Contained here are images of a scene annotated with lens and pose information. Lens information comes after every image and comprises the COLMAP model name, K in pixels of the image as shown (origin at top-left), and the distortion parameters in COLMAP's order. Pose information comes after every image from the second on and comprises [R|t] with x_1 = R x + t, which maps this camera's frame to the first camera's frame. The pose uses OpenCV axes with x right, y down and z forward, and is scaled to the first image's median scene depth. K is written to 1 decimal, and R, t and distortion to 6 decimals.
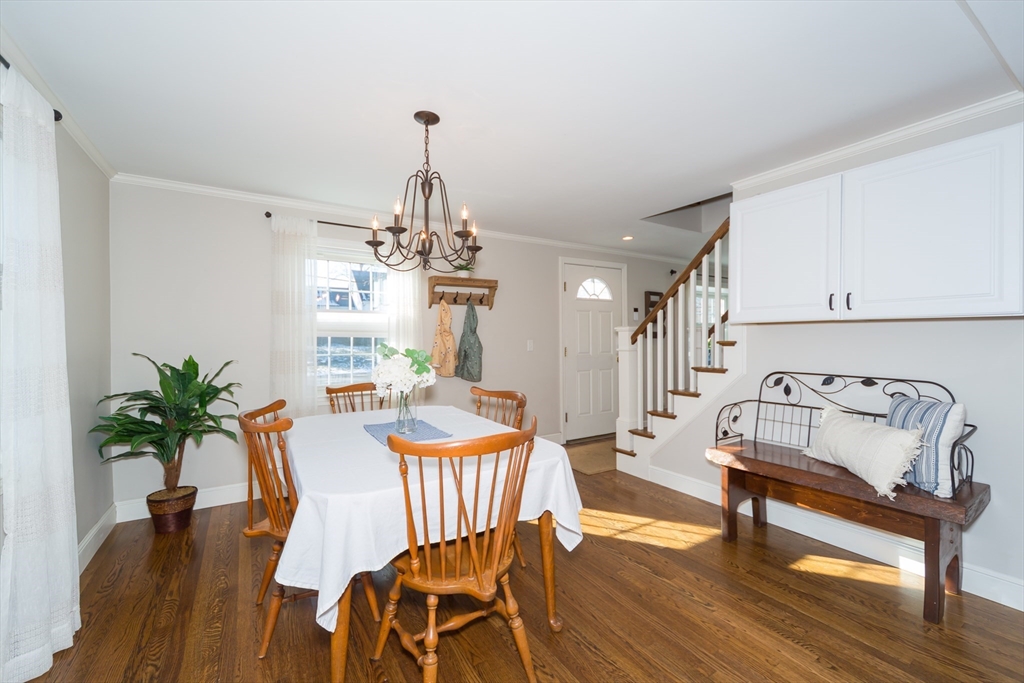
lens RADIAL K [[440.4, 0, 513.1], [0, 440.4, 340.5], [0, 0, 1]] dist [0.004659, -0.000877]
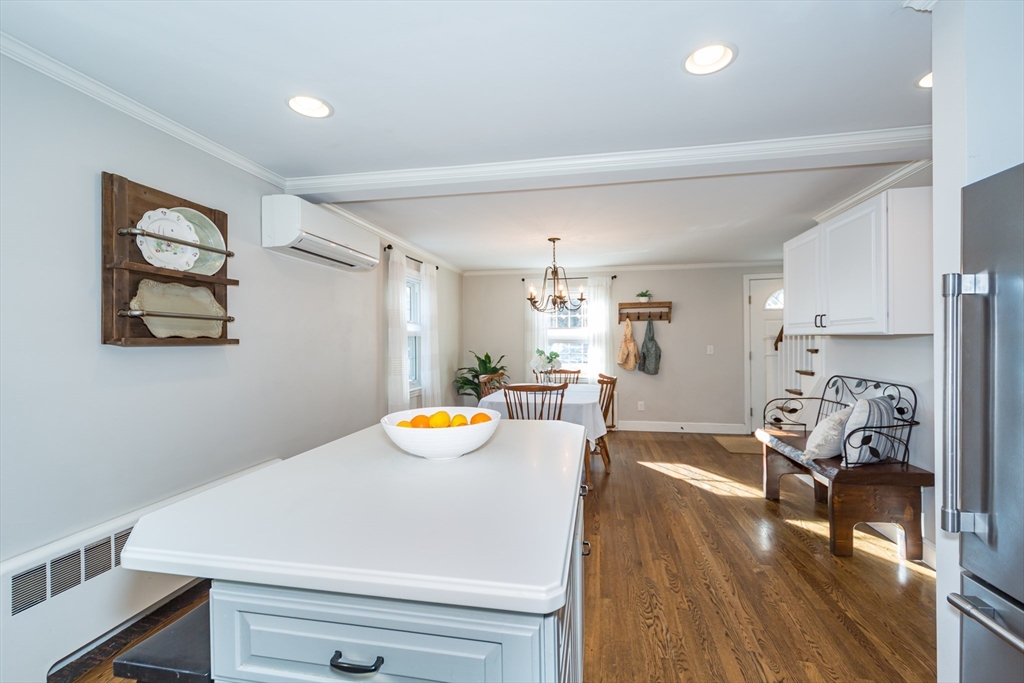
lens RADIAL K [[416.6, 0, 512.0], [0, 416.6, 341.5], [0, 0, 1]] dist [0.000470, -0.000254]
pose [[0.732230, -0.000633, -0.681057, 0.694284], [-0.001545, 0.999995, -0.002591, -0.014264], [0.681055, 0.002950, 0.732226, -0.385323]]
